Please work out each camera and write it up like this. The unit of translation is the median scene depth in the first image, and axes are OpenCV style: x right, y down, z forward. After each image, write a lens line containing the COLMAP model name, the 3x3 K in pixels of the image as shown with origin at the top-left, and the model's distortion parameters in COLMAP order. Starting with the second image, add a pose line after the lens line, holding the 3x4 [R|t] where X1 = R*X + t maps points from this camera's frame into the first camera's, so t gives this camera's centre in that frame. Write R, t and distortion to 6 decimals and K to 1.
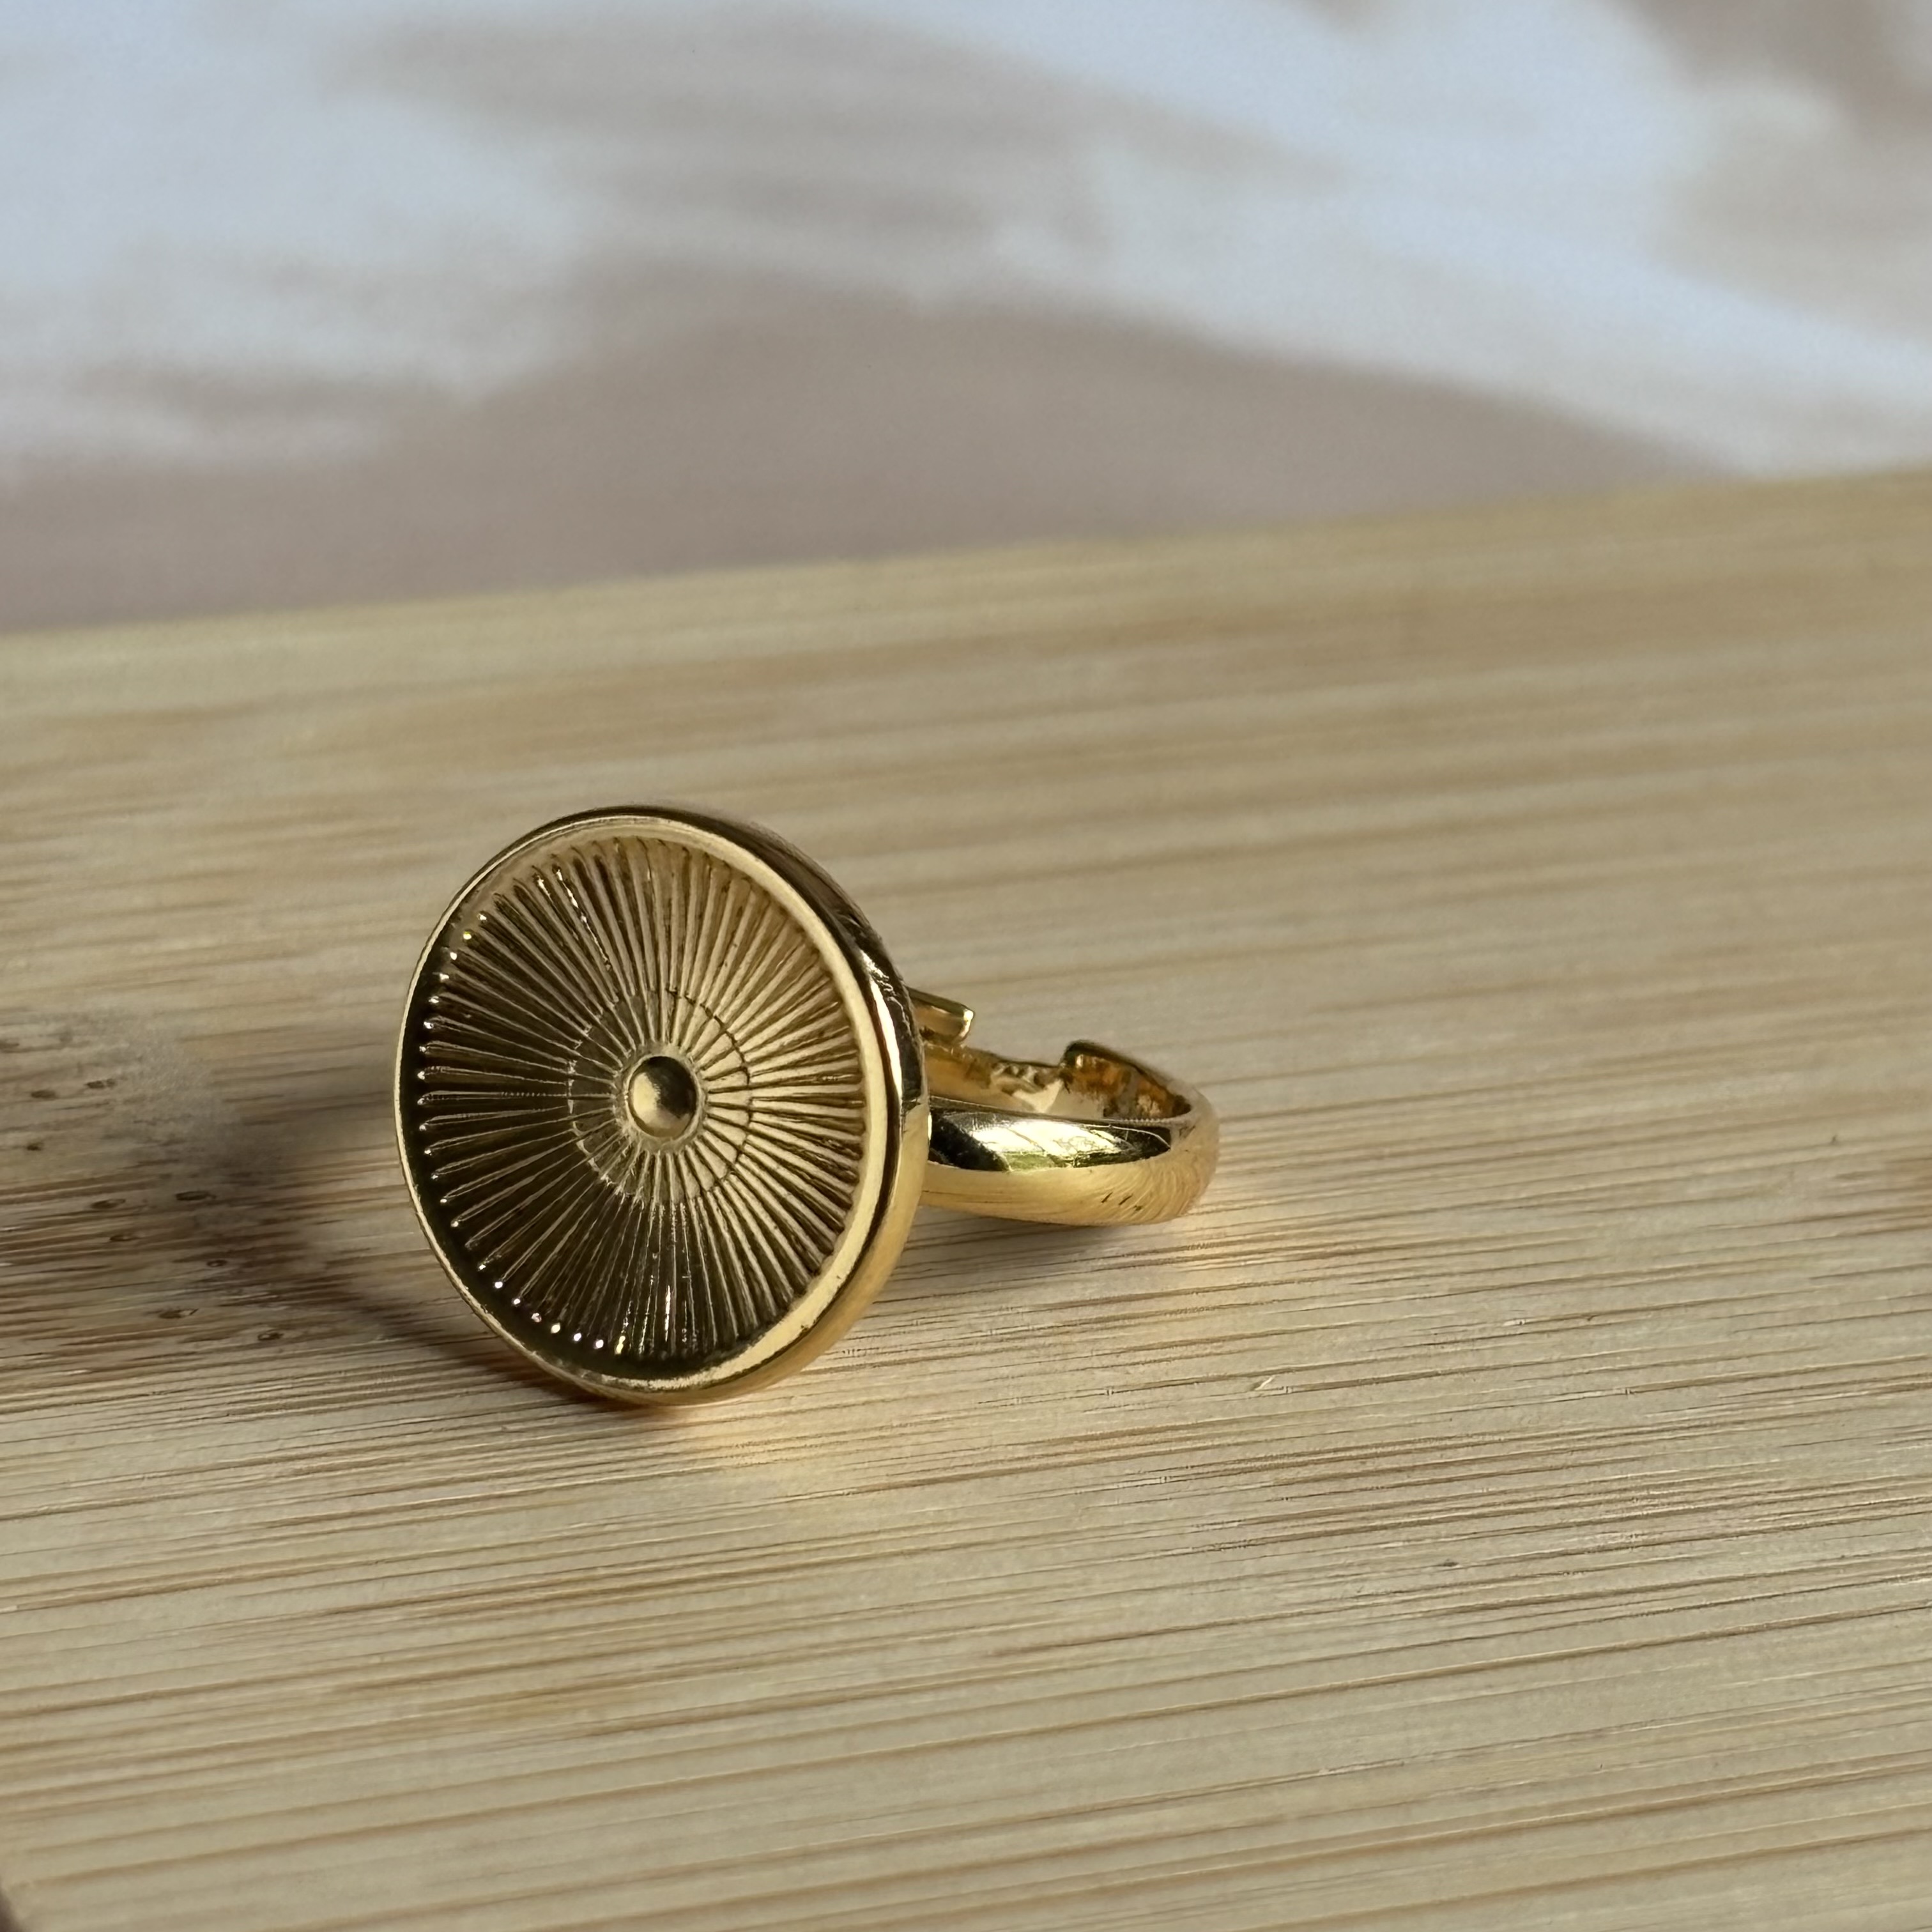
lens RADIAL K [[8488.3, 0, 954.0], [0, 8488.3, 958.9], [0, 0, 1]] dist [0.227175, 0.000000]
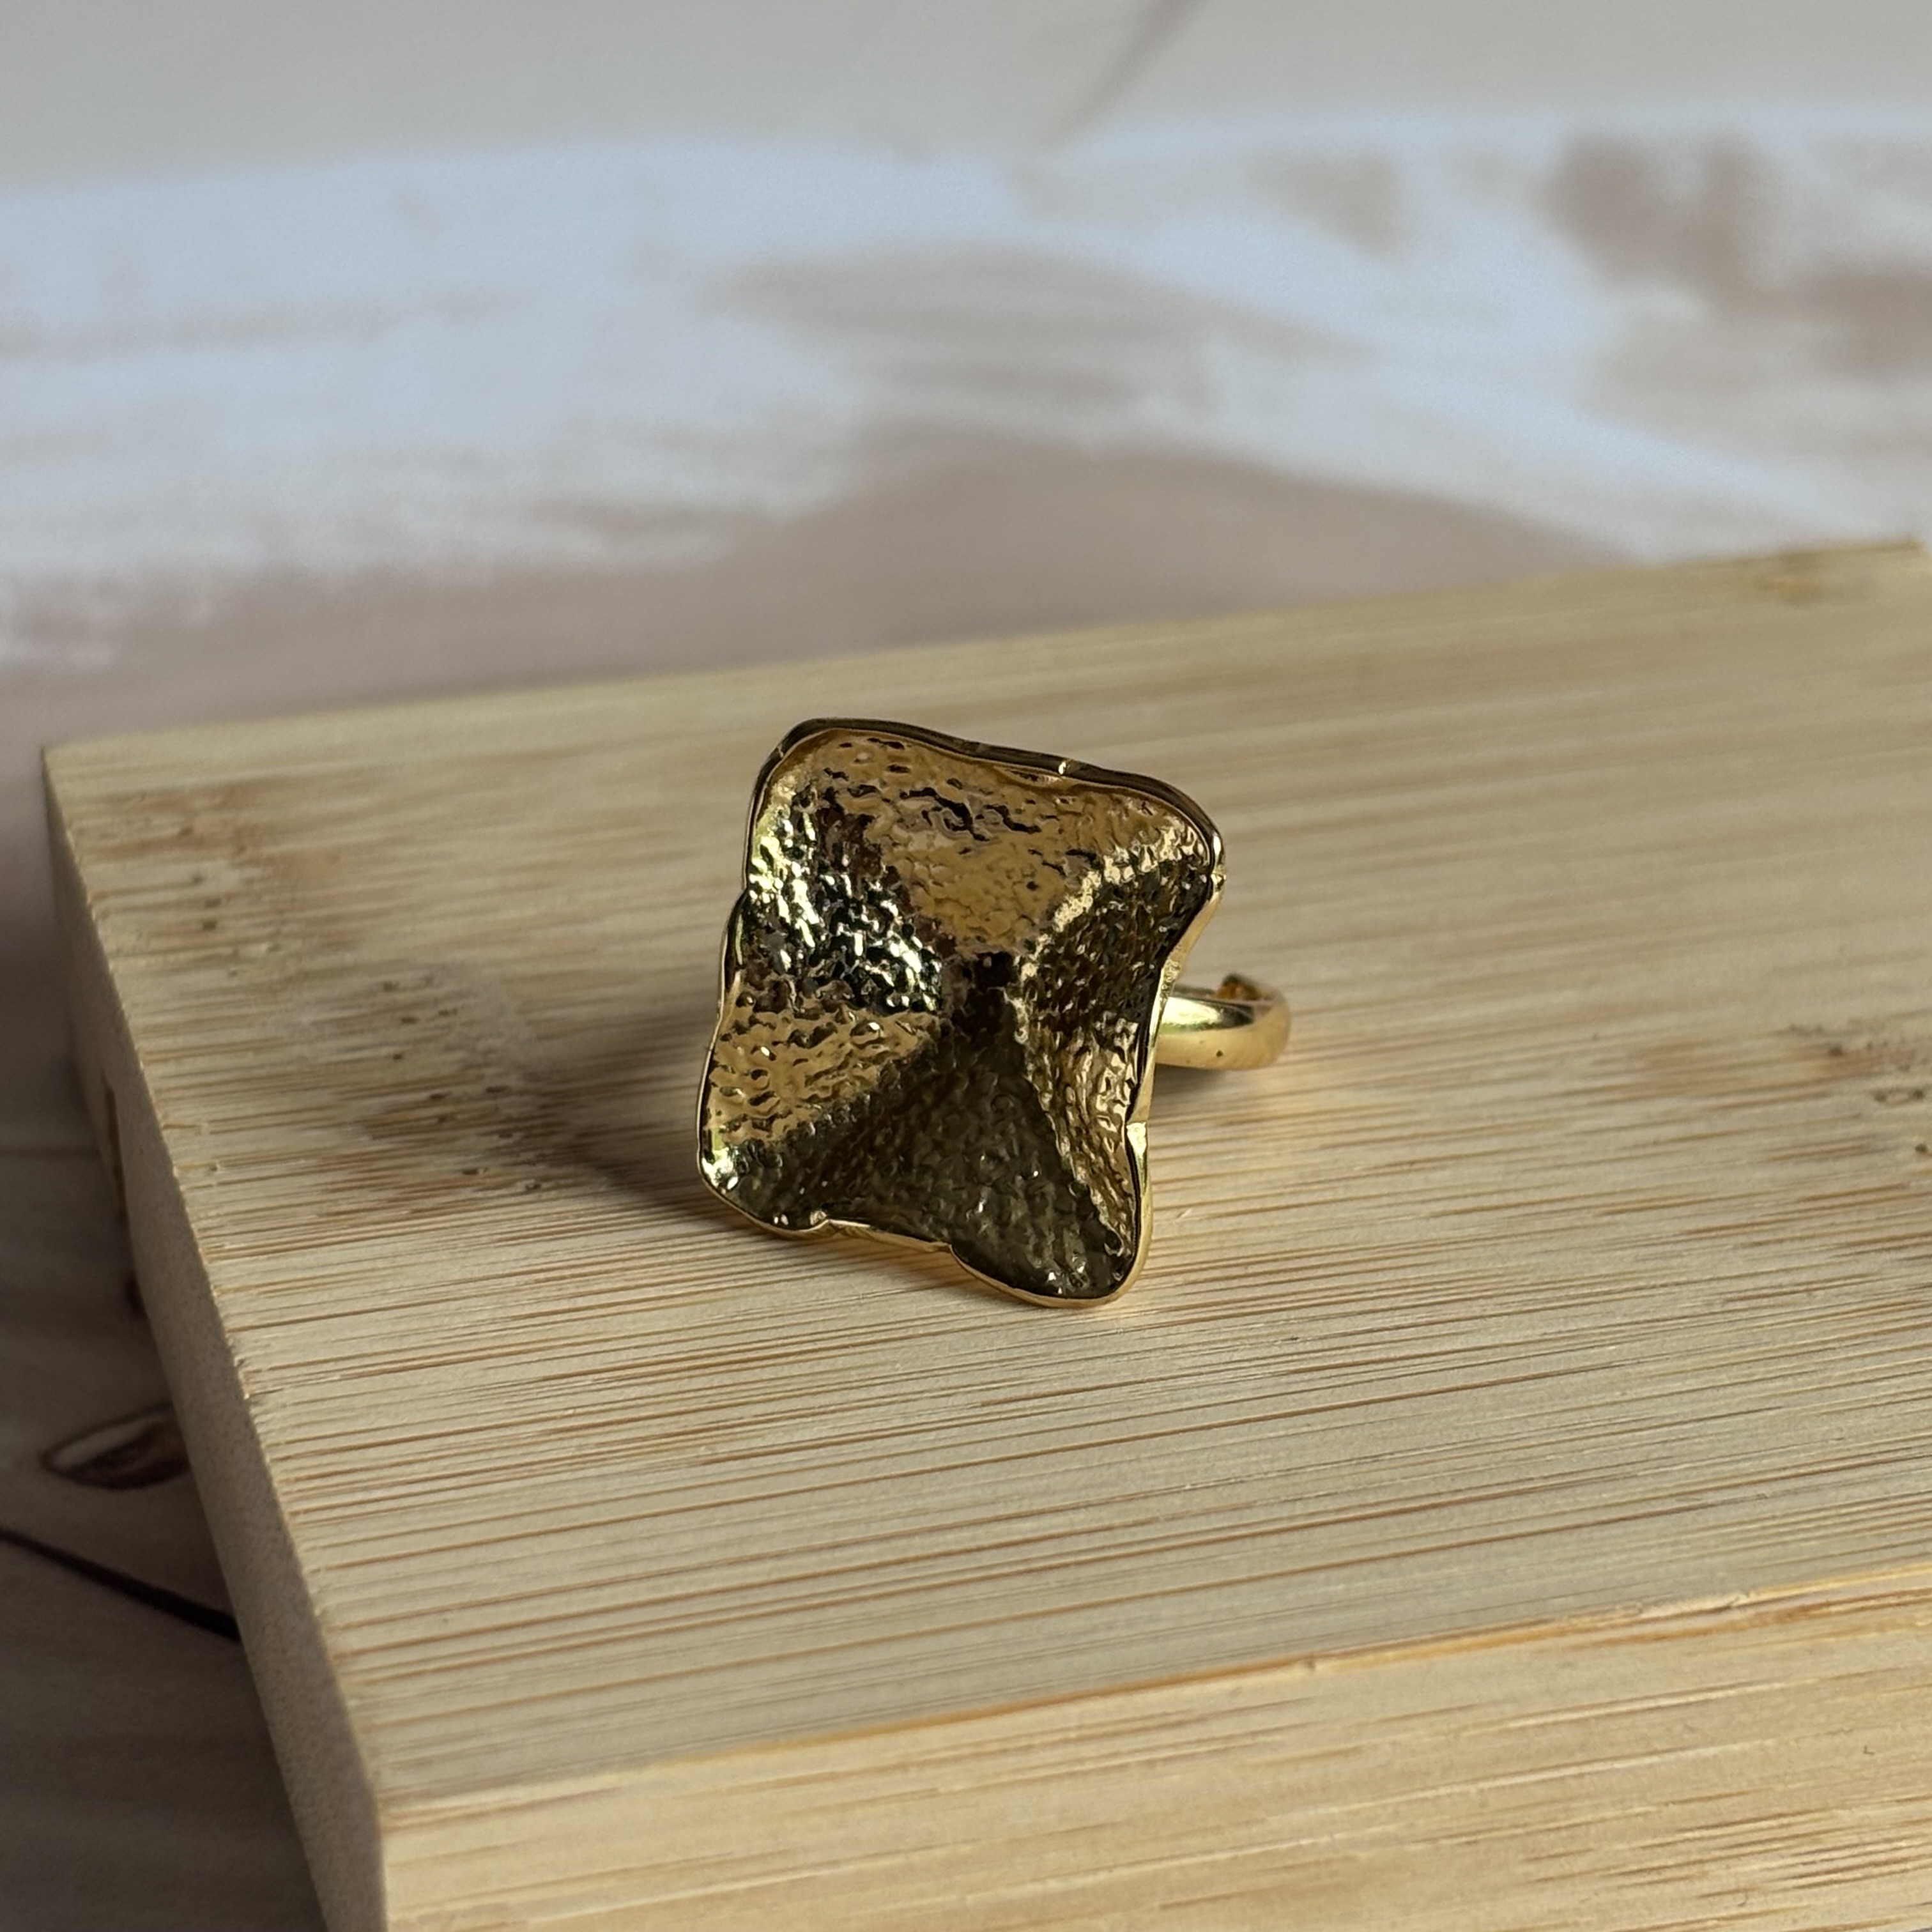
lens RADIAL K [[5518.0, 0, 957.5], [0, 5518.0, 962.0], [0, 0, 1]] dist [0.199246, 0.000000]
pose [[0.996264, -0.010489, -0.085718, 0.079290], [0.013535, 0.999295, 0.035028, -0.028999], [0.085290, -0.036057, 0.995703, 0.021992]]
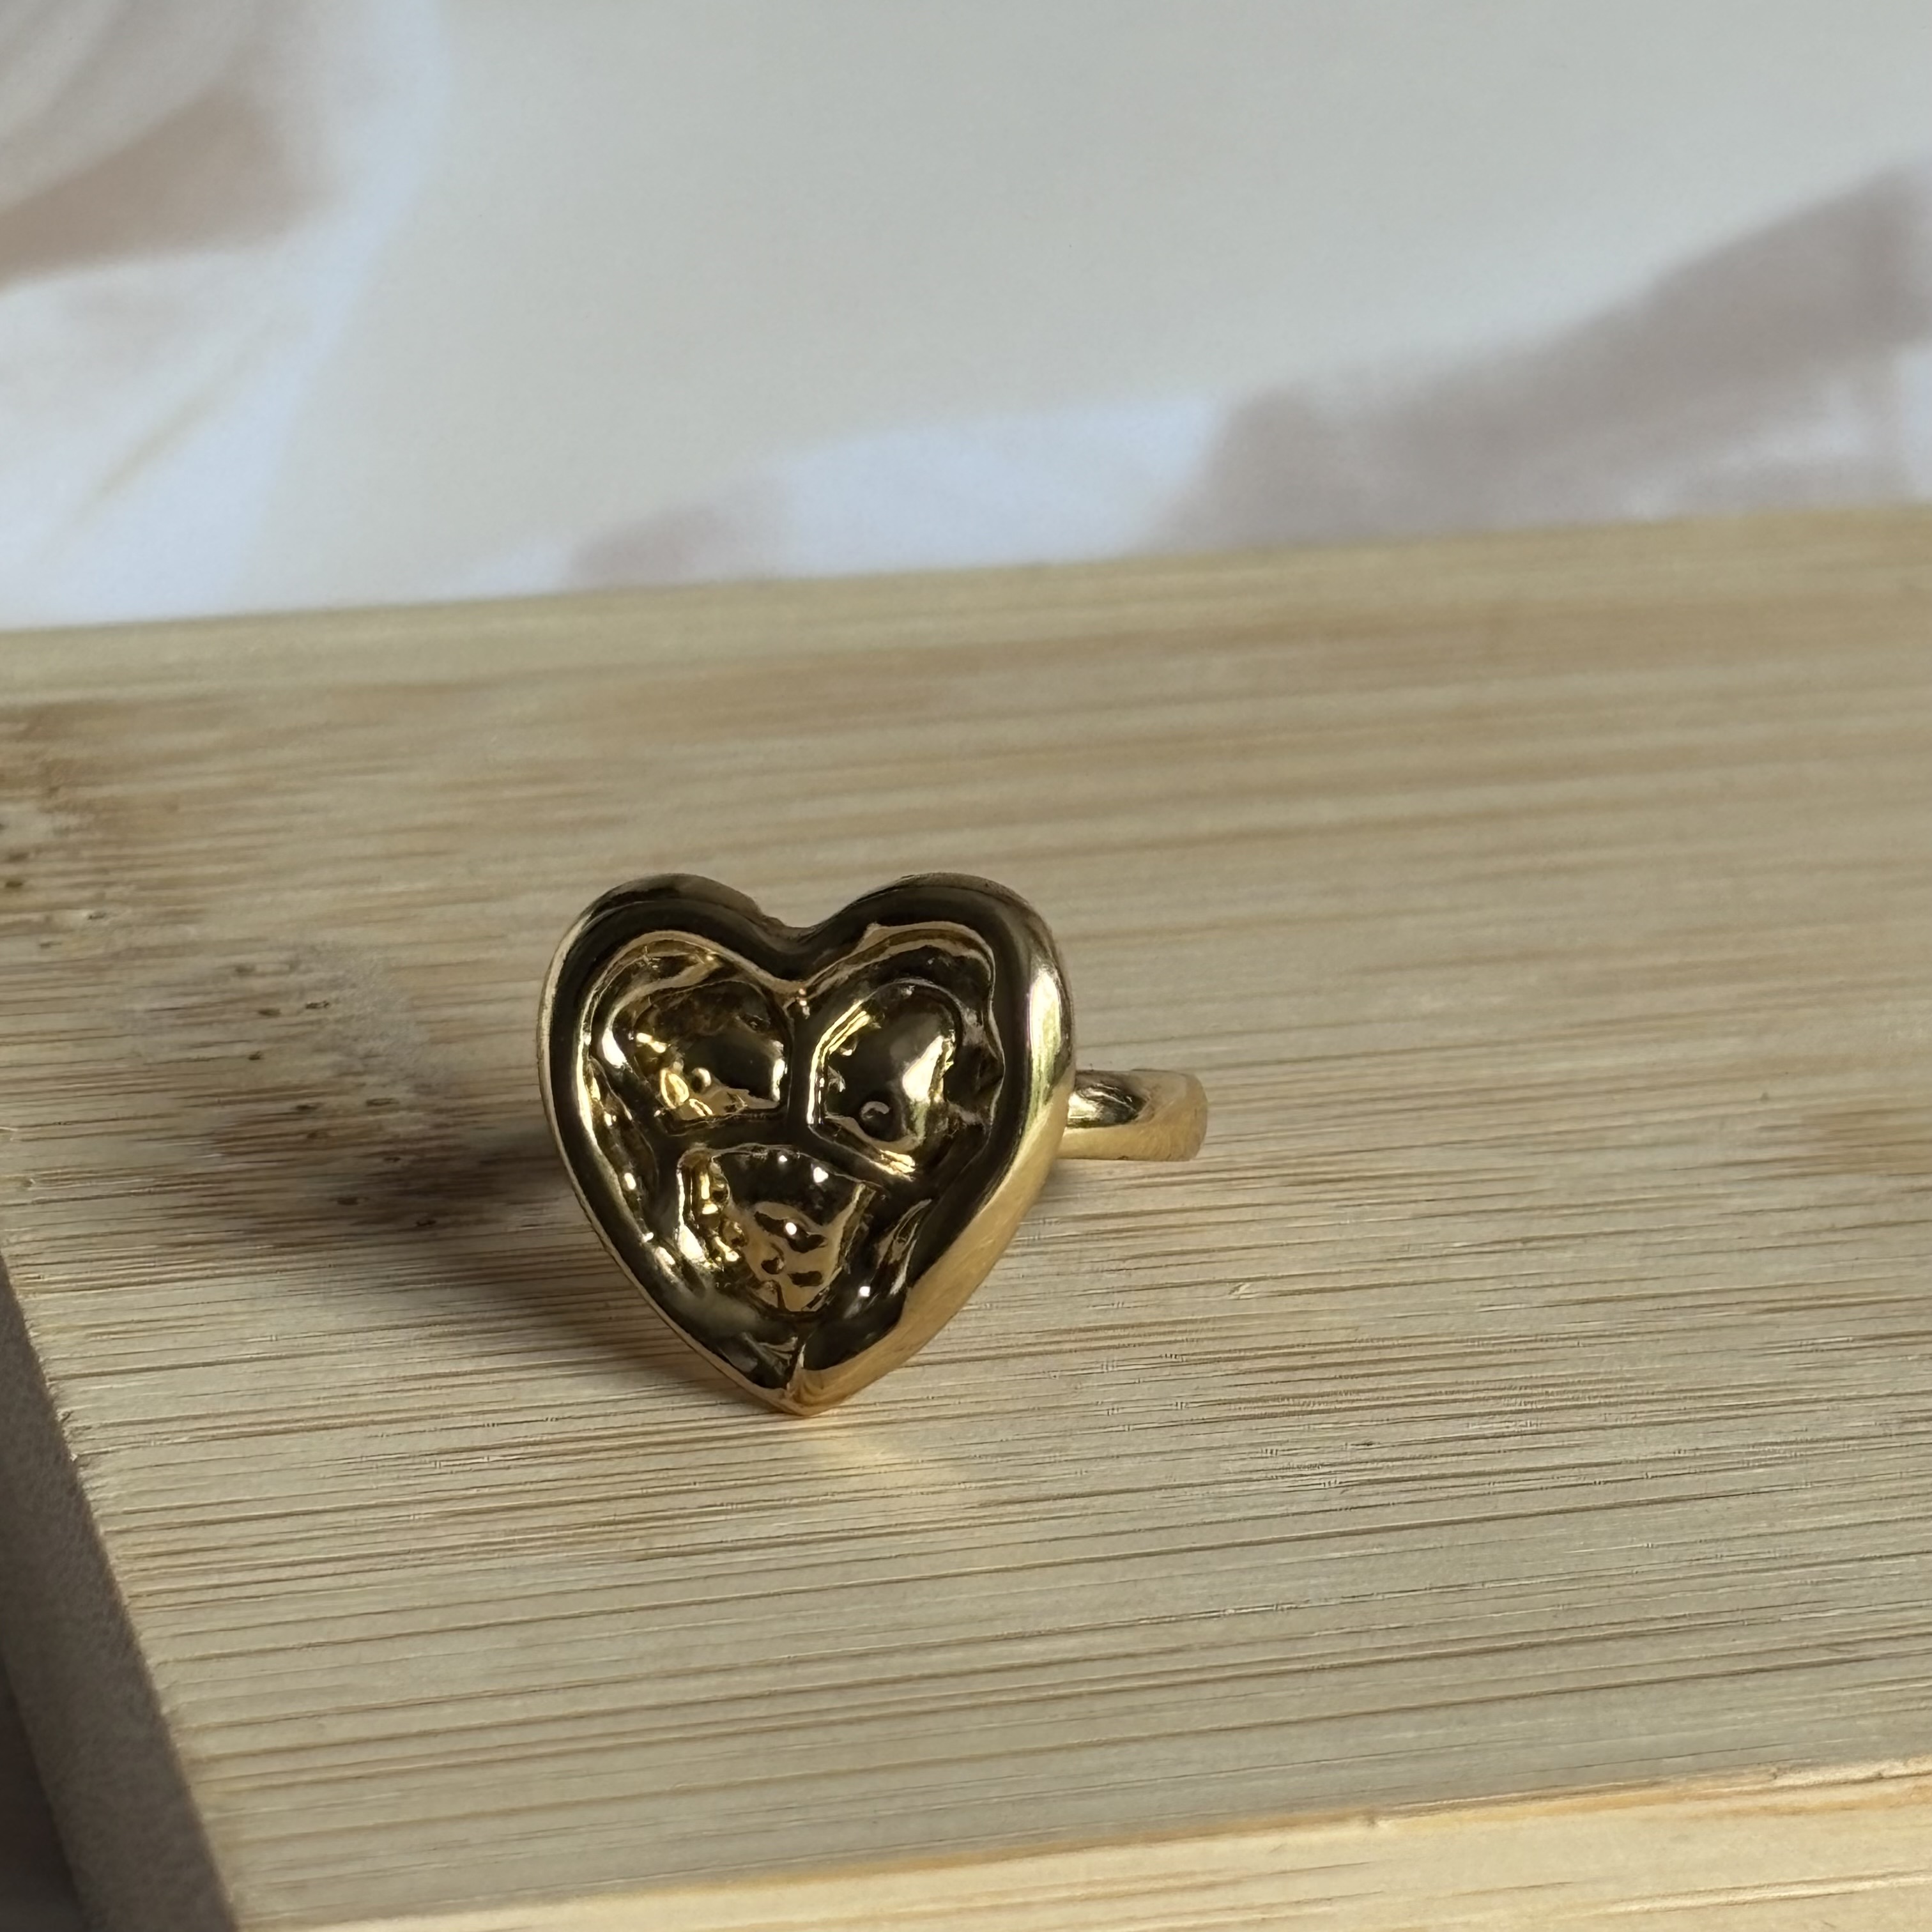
lens RADIAL K [[8488.3, 0, 972.8], [0, 8488.3, 977.9], [0, 0, 1]] dist [0.227175, 0.000000]
pose [[0.996616, 0.030926, -0.076164, 0.087748], [-0.029133, 0.999274, 0.024540, -0.022391], [0.076868, -0.022238, 0.996793, -0.203115]]
